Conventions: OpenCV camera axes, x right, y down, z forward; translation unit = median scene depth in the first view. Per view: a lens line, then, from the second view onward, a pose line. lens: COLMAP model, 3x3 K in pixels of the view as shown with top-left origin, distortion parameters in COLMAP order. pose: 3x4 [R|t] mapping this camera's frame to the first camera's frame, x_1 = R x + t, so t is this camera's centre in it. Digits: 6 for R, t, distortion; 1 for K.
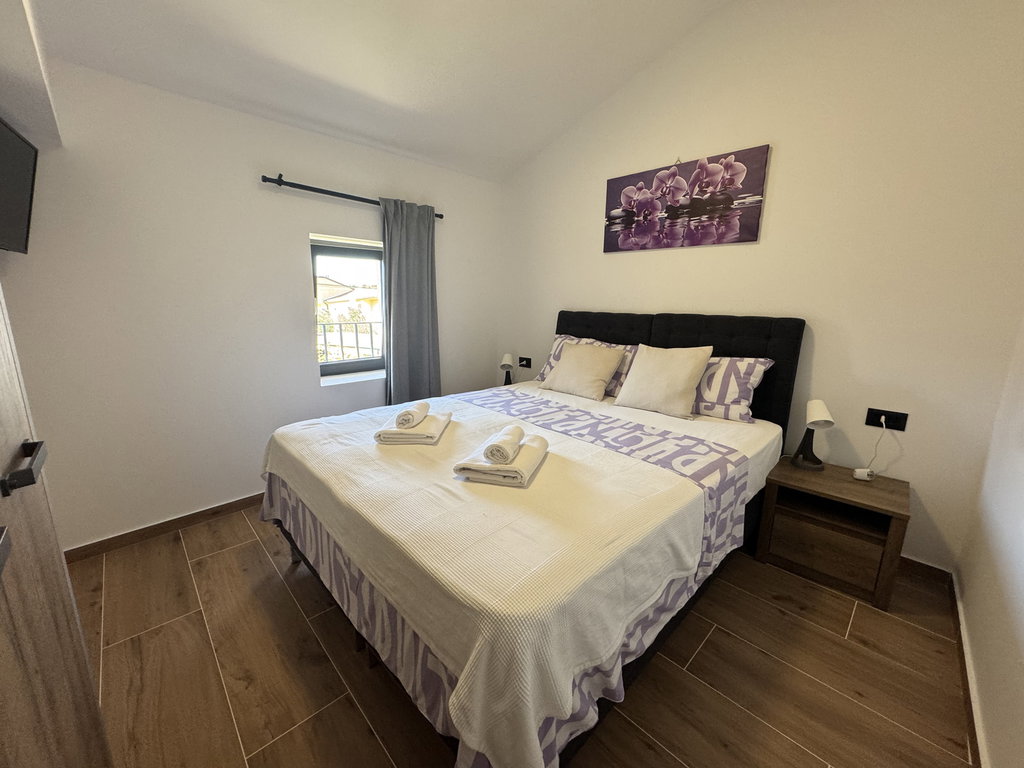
lens RADIAL K [[407.2, 0, 513.9], [0, 407.2, 380.7], [0, 0, 1]] dist [-0.002912, 0.000970]
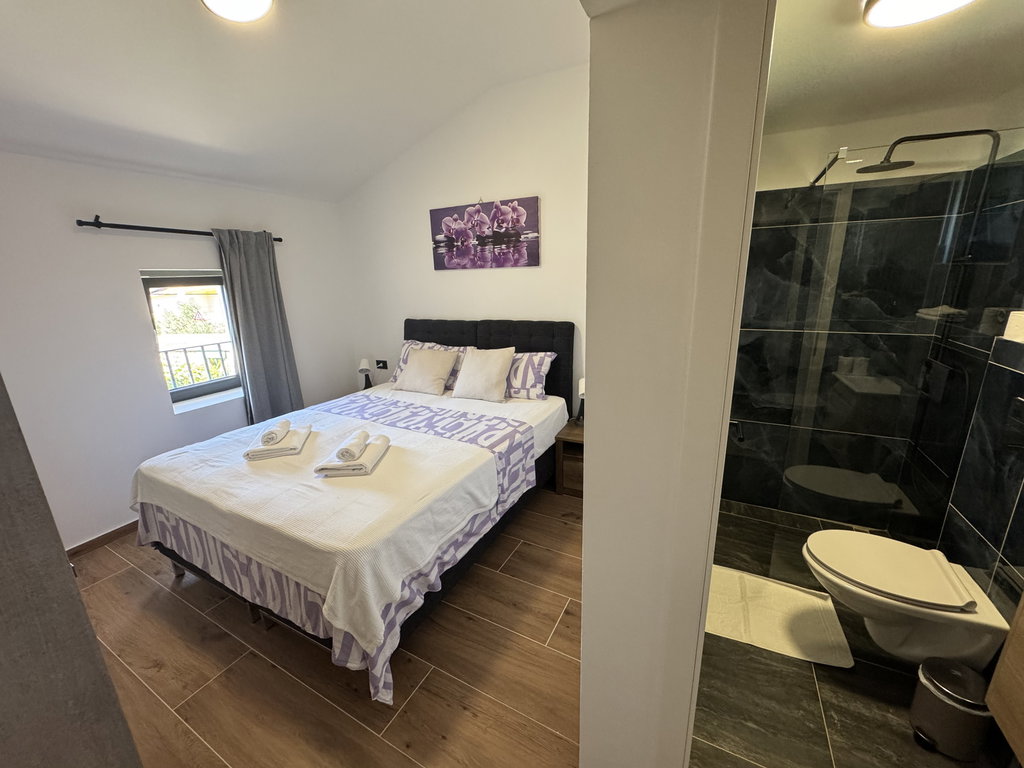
lens RADIAL K [[407.2, 0, 512.1], [0, 407.2, 381.6], [0, 0, 1]] dist [-0.002912, 0.000970]
pose [[0.953492, -0.119634, 0.276658, 0.098495], [0.104131, 0.992089, 0.070119, -0.072412], [-0.282858, -0.038050, 0.958407, -0.331455]]
